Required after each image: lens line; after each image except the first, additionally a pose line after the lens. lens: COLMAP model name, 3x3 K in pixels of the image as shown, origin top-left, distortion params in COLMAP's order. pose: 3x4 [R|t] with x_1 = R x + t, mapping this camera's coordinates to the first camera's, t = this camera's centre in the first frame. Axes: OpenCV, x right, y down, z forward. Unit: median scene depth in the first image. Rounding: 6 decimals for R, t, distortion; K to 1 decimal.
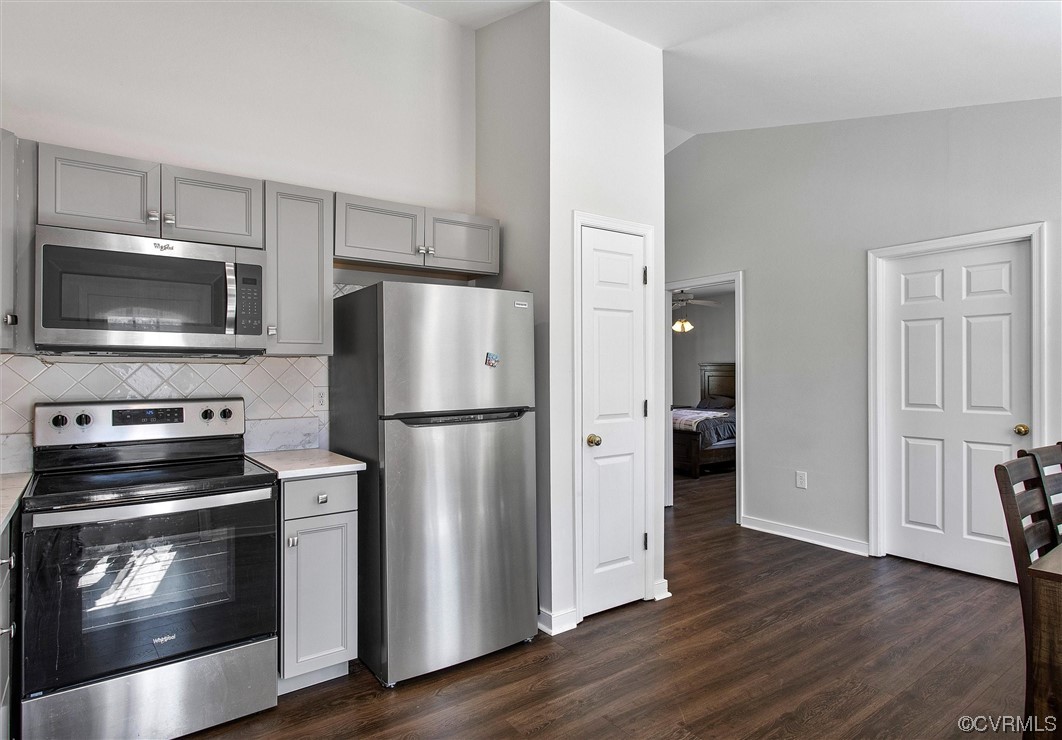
lens RADIAL K [[596.6, 0, 530.0], [0, 596.6, 368.8], [0, 0, 1]] dist [-0.002345, -0.000184]
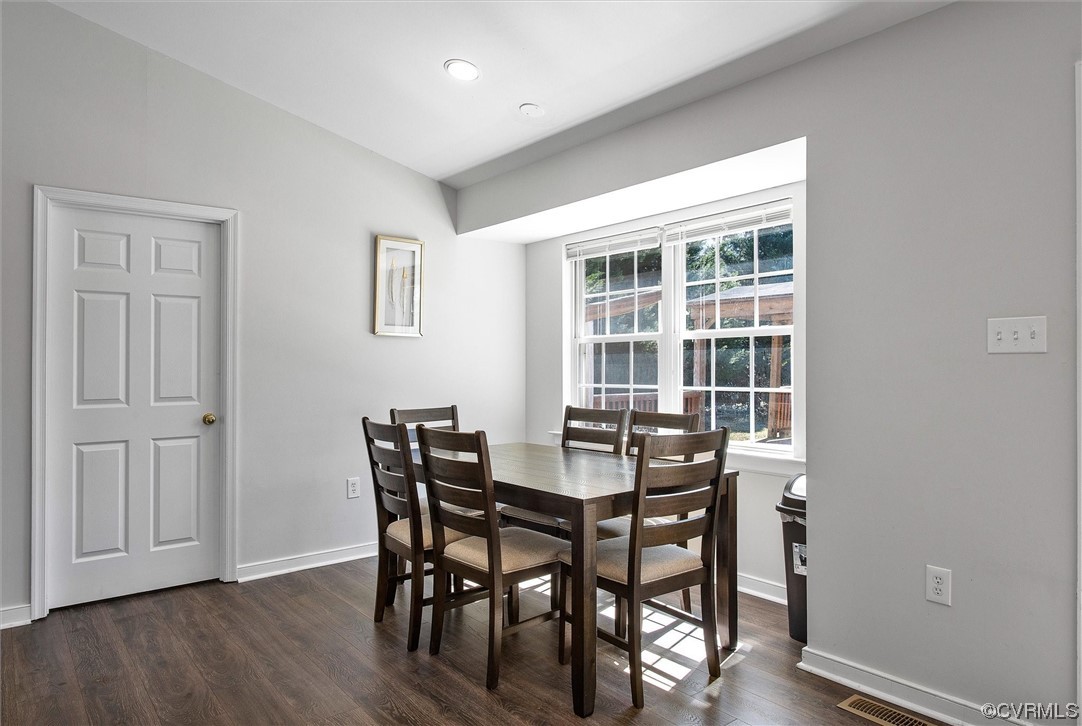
lens RADIAL K [[679.7, 0, 539.3], [0, 679.7, 360.0], [0, 0, 1]] dist [-0.004114, -0.001441]
pose [[-0.046710, 0.011158, 0.998846, -0.280886], [0.002870, 0.999935, -0.011036, 0.019779], [-0.998904, 0.002351, -0.046739, 0.488929]]
